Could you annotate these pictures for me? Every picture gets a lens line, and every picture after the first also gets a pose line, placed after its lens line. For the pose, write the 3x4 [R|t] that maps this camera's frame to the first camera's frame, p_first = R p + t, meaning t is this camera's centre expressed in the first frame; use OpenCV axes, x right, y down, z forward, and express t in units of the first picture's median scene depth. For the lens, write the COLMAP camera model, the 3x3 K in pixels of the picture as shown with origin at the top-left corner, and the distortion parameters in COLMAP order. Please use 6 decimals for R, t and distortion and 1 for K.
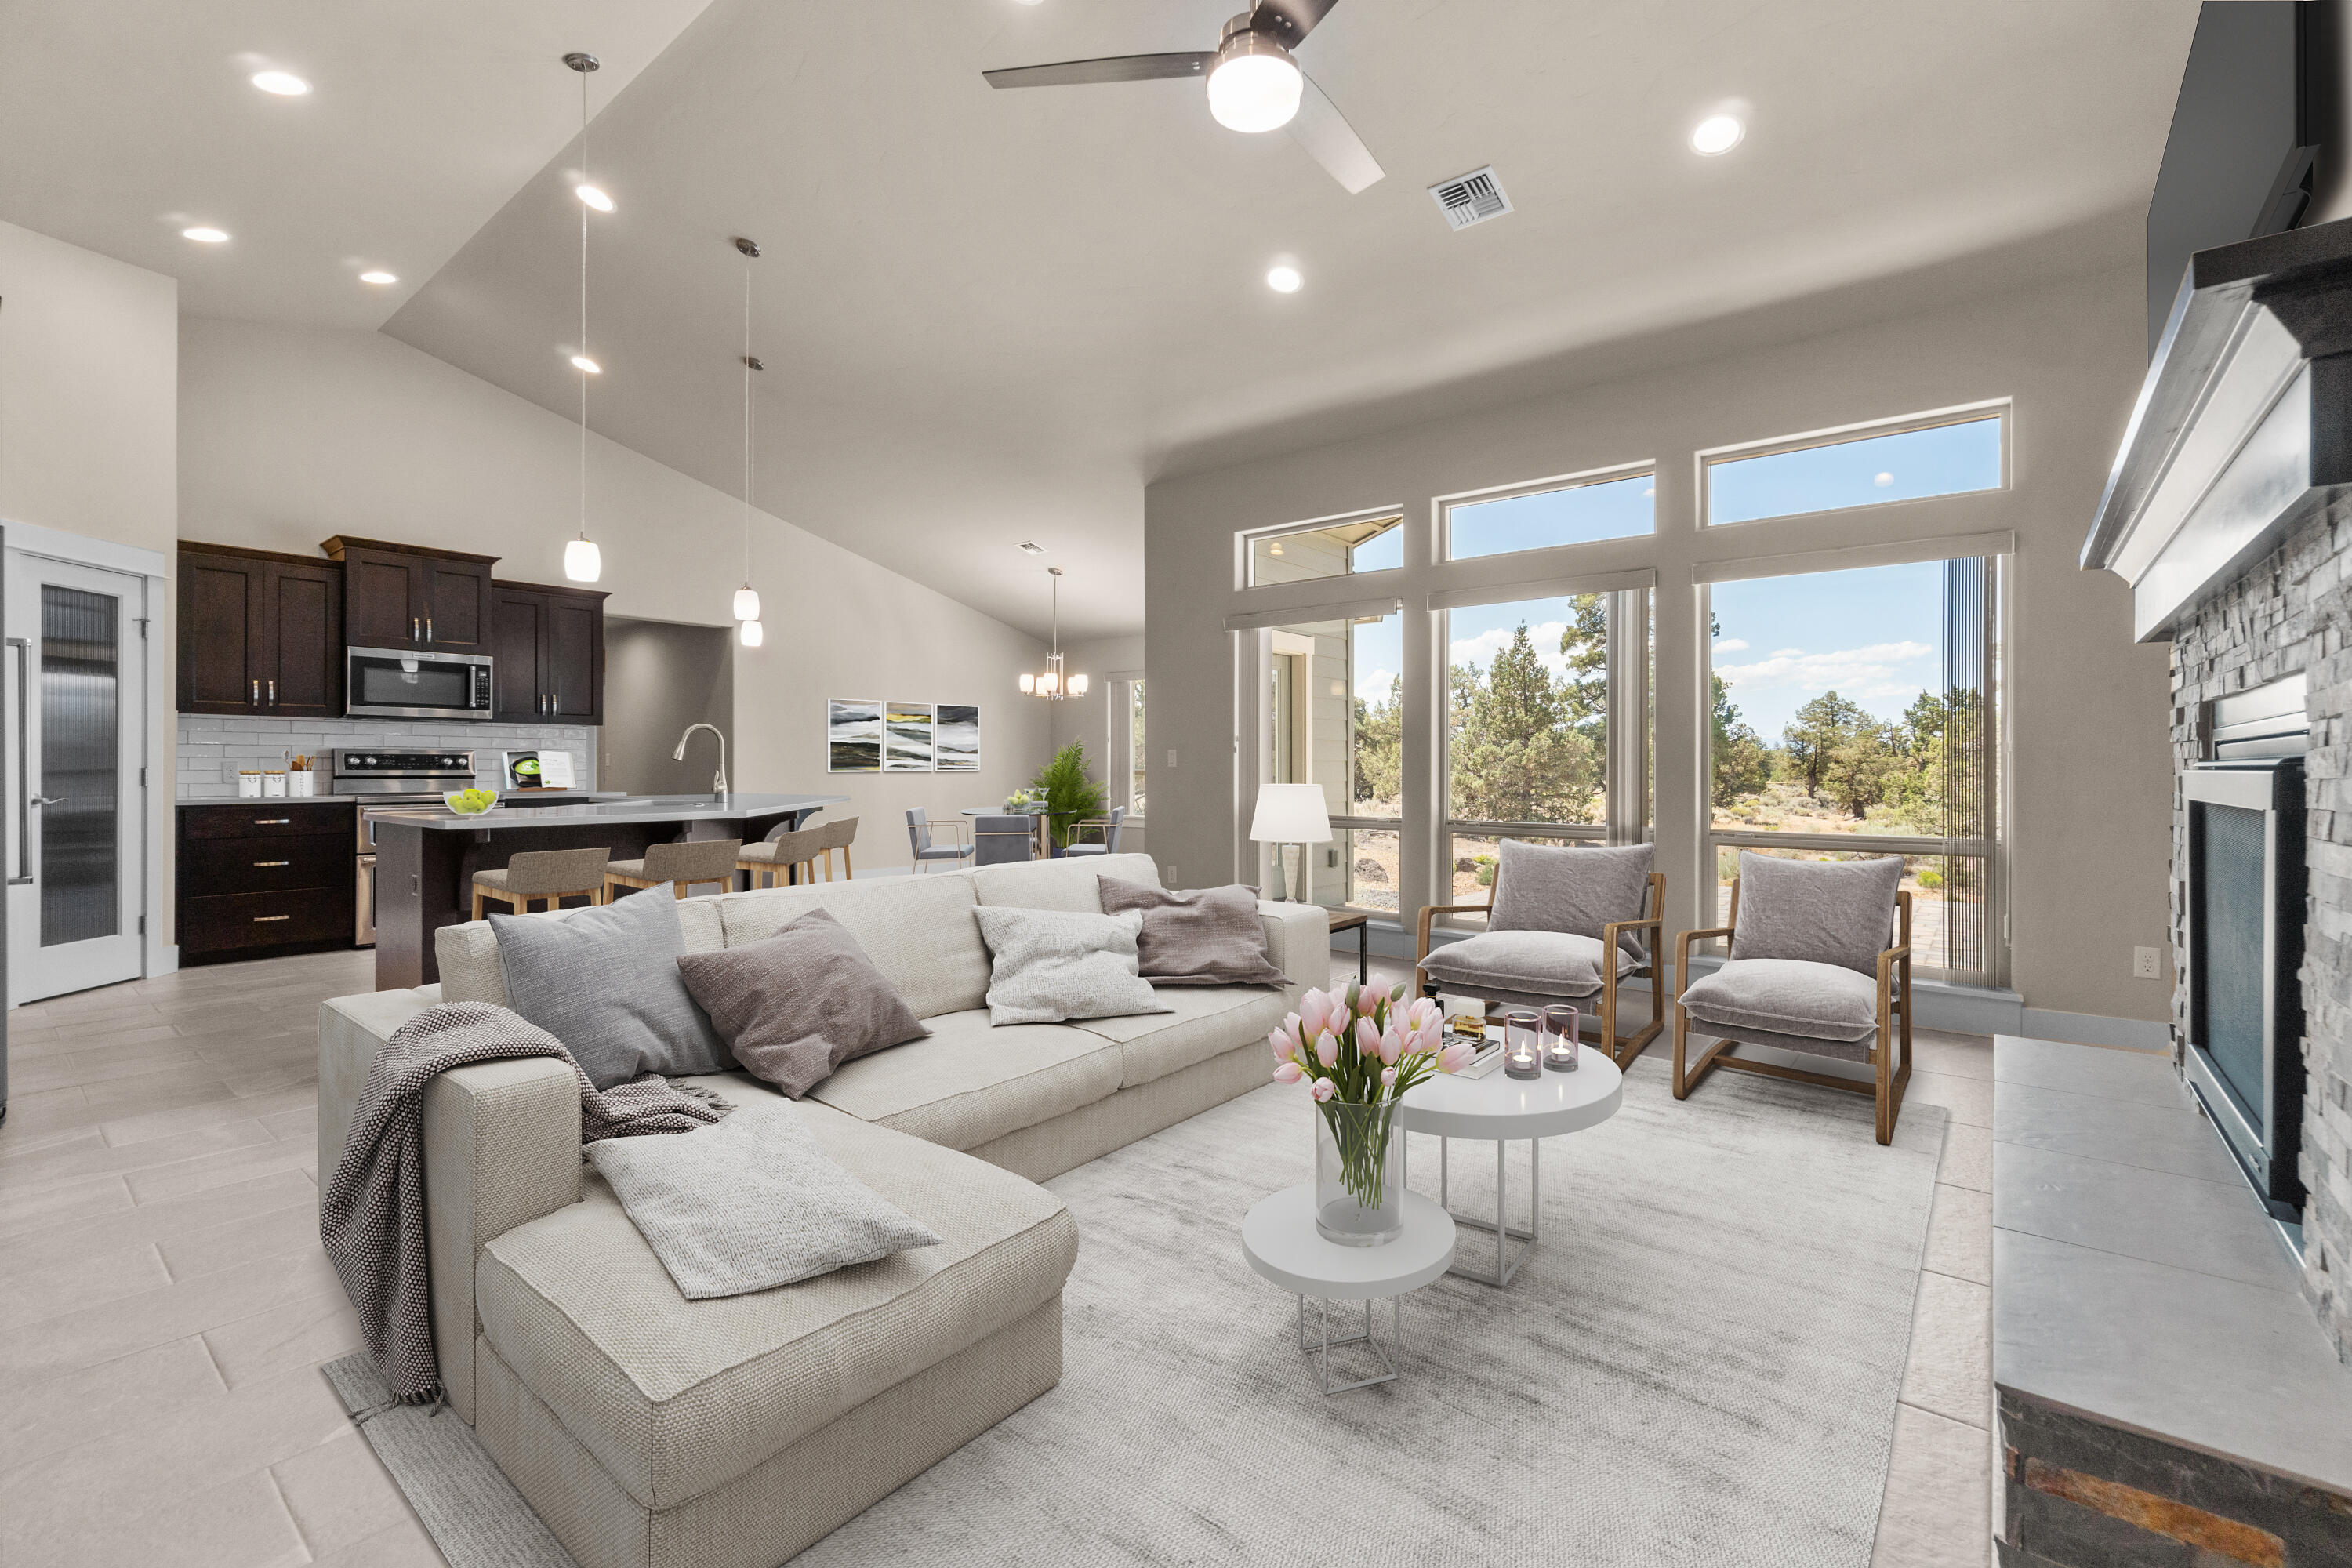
lens RADIAL K [[1014.8, 0, 1175.2], [0, 1014.8, 765.4], [0, 0, 1]] dist [-0.000814, 0.000228]
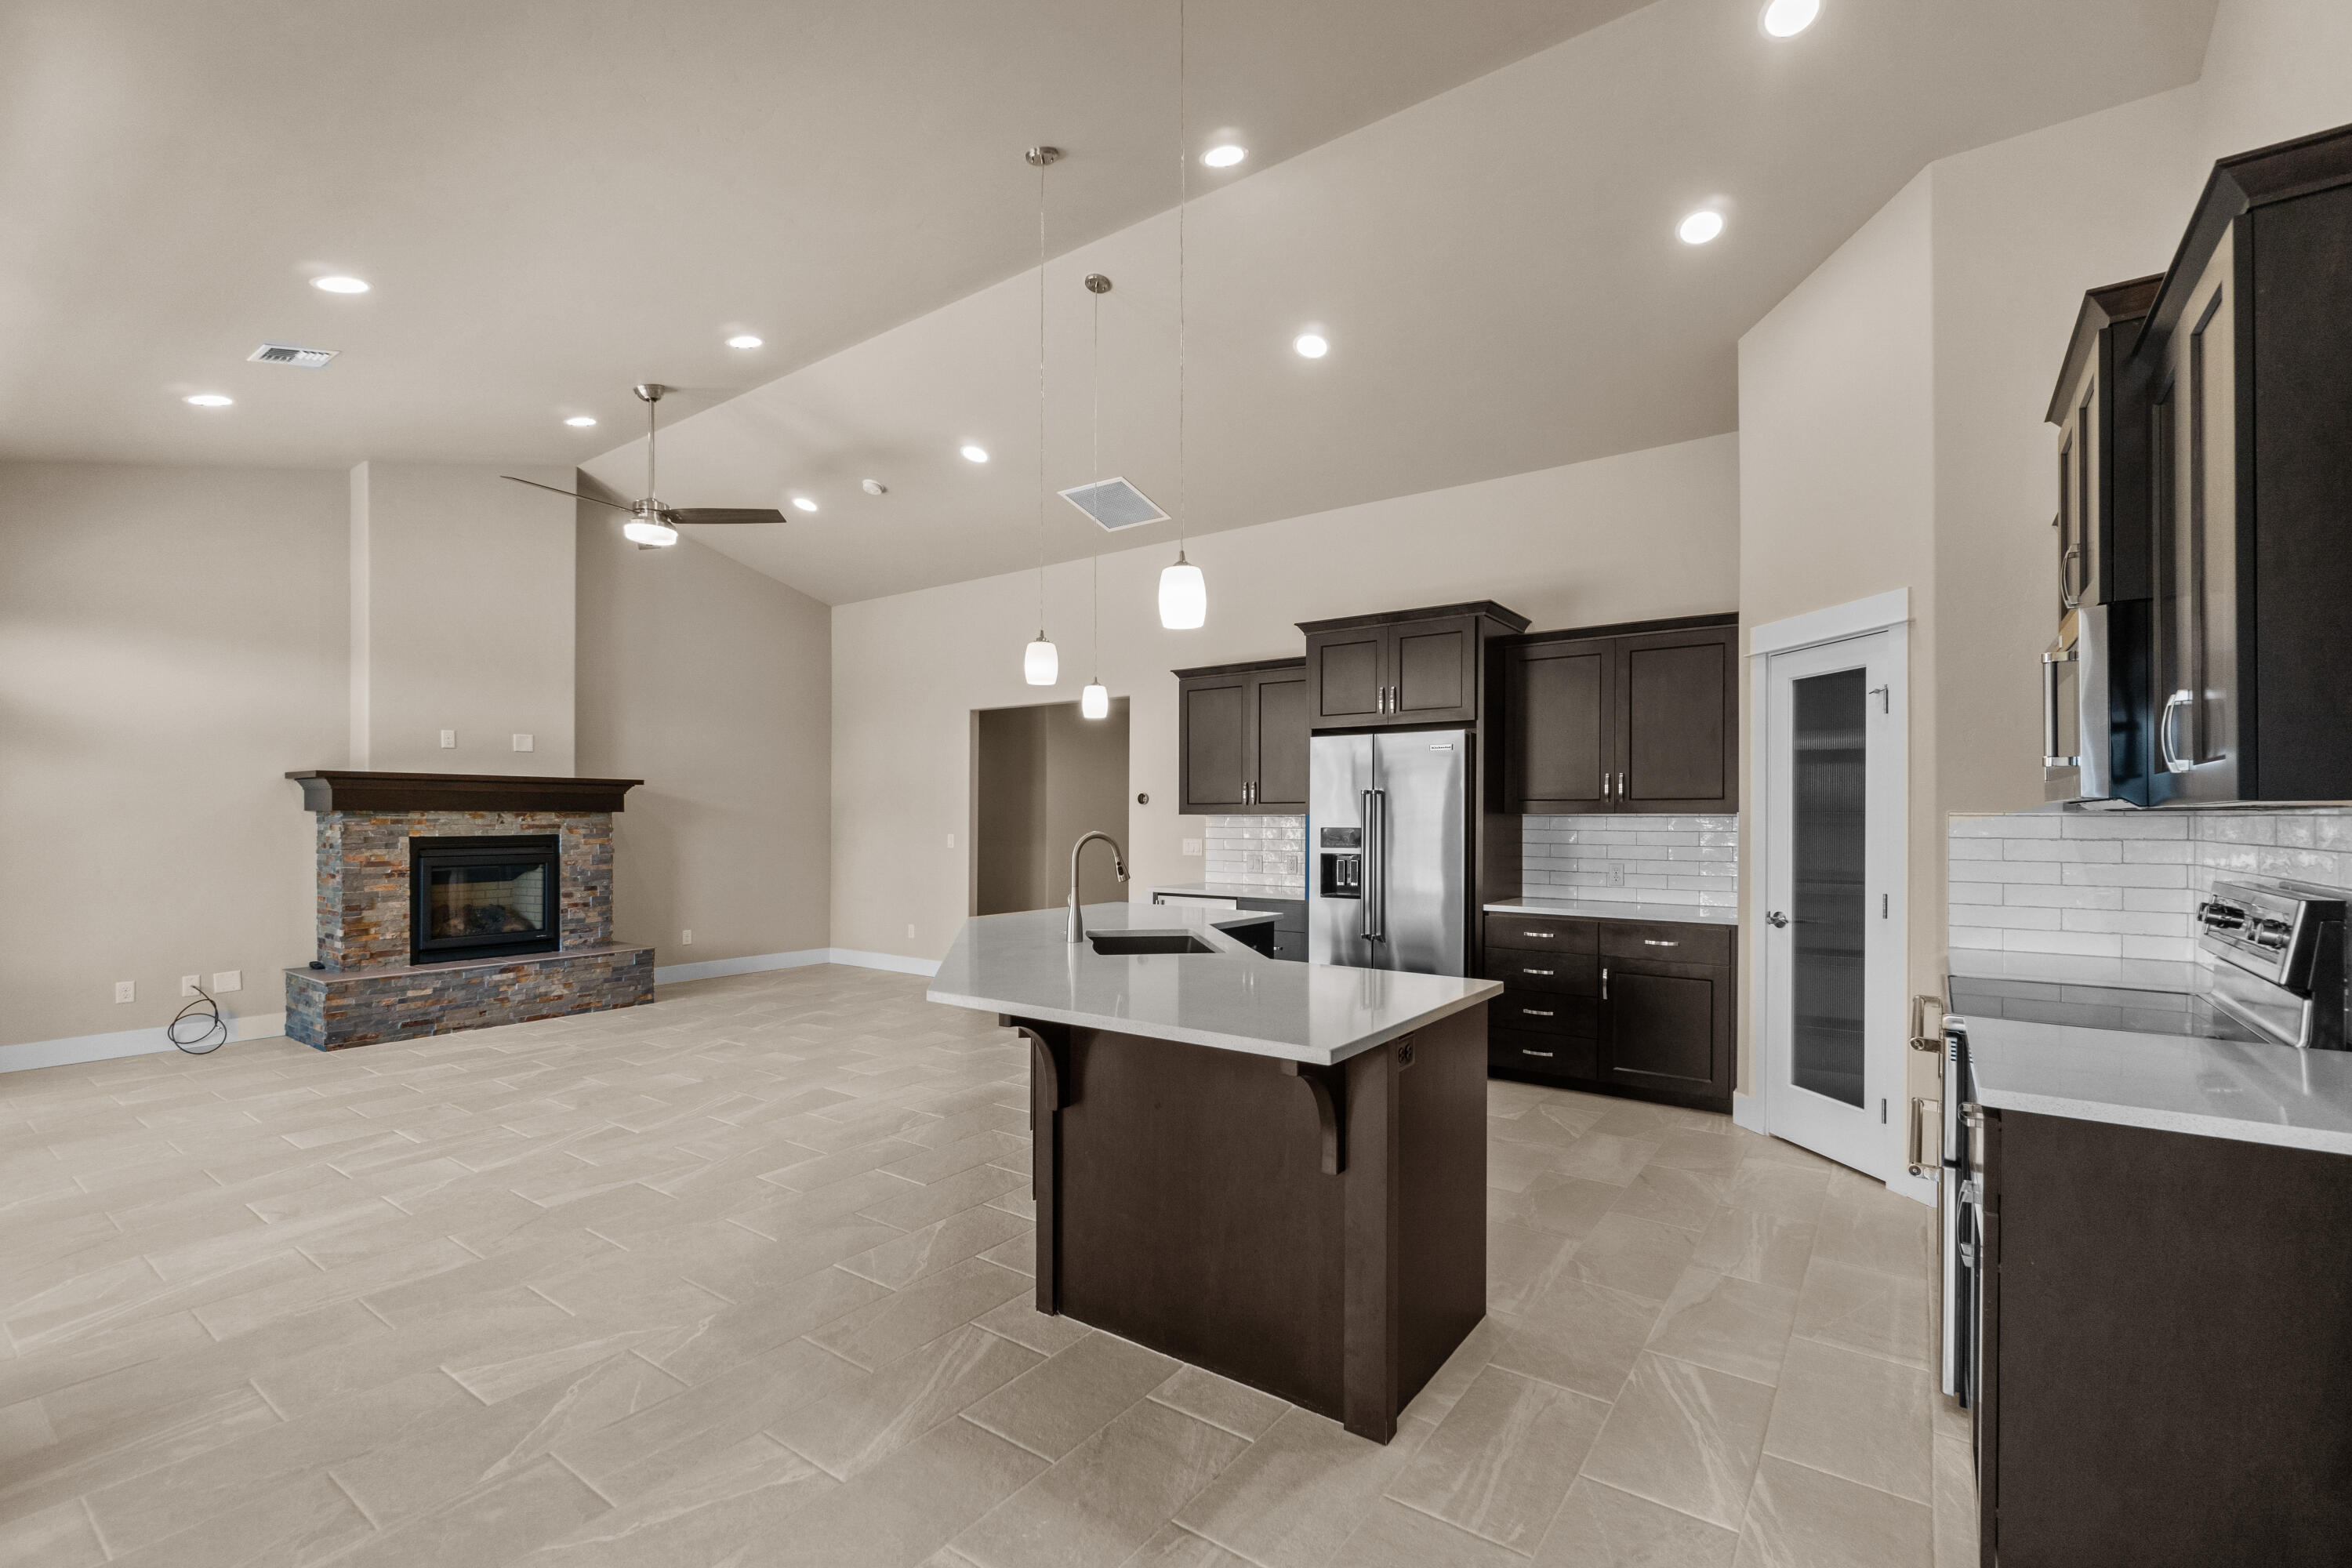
lens RADIAL K [[1023.5, 0, 1178.0], [0, 1023.5, 808.9], [0, 0, 1]] dist [-0.000626, 0.000914]
pose [[-0.998197, -0.005028, -0.059819, -0.400571], [-0.004497, 0.999949, -0.009000, -0.042038], [0.059861, -0.008715, -0.998169, 1.445364]]
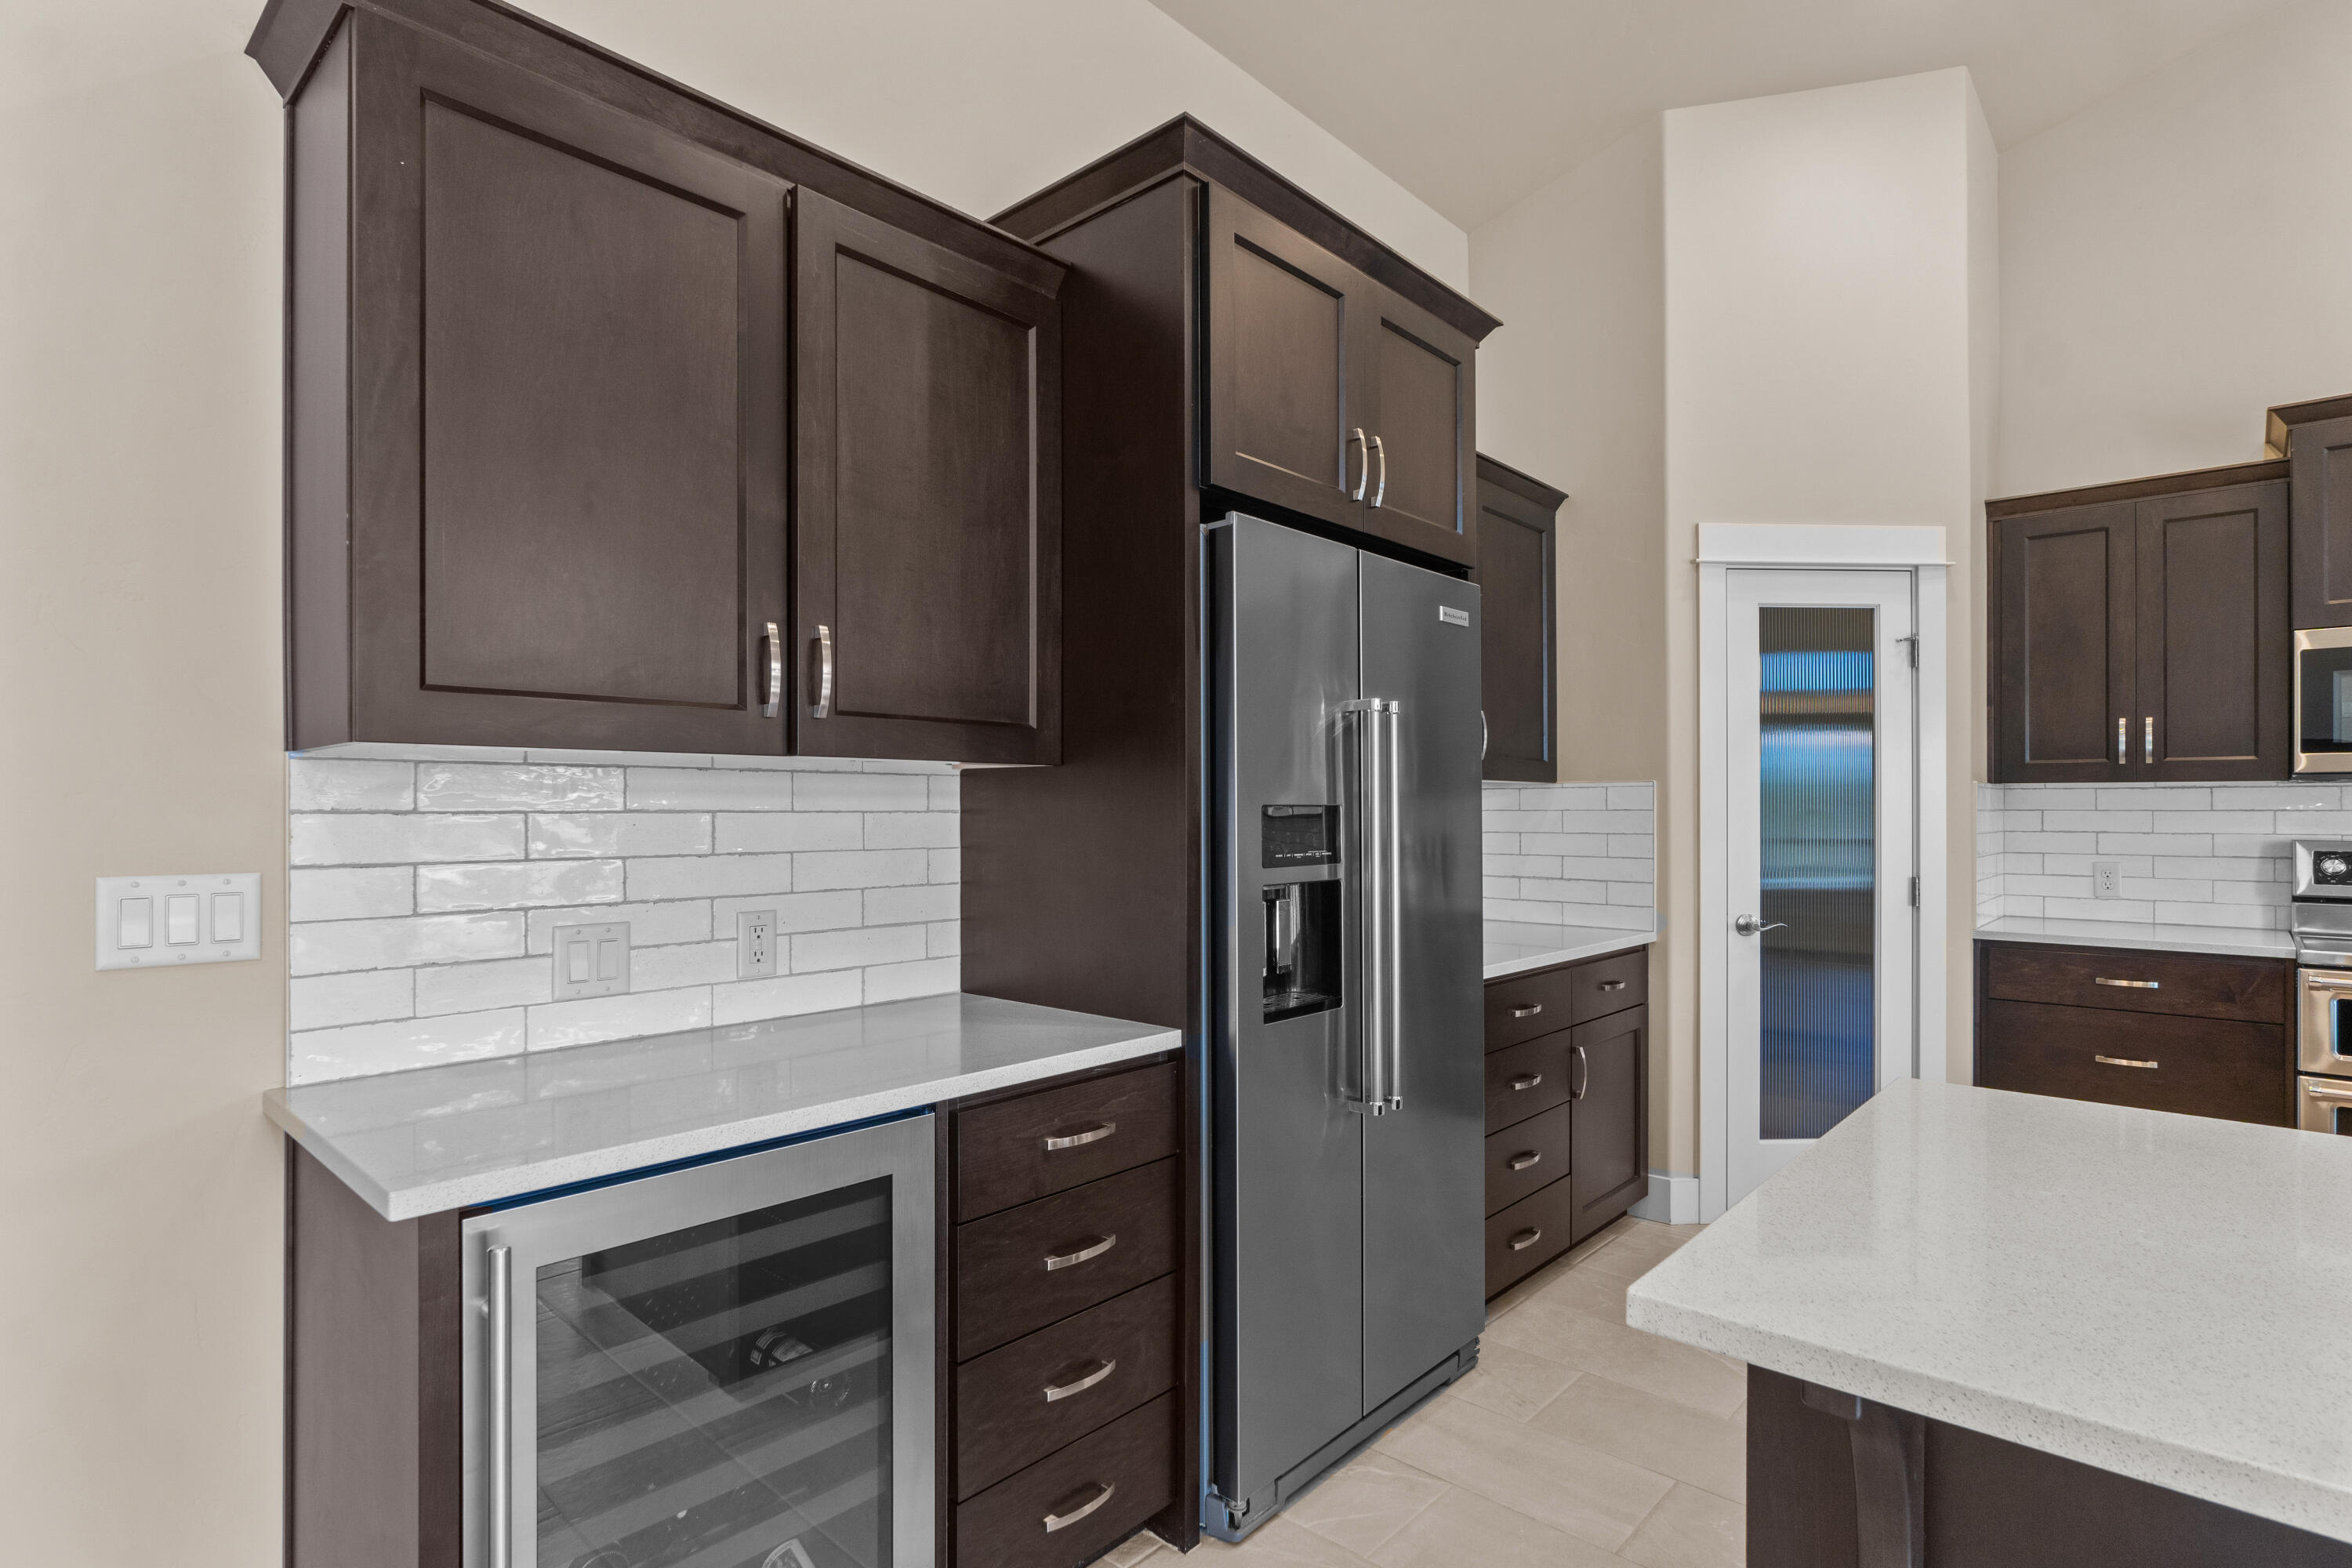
lens RADIAL K [[1170.9, 0, 1216.2], [0, 1170.9, 803.9], [0, 0, 1]] dist [-0.002540, -0.000441]
pose [[-0.035079, -0.004636, -0.999374, -0.242870], [-0.000962, 0.999989, -0.004605, -0.032786], [0.999384, 0.000799, -0.035083, 0.509215]]
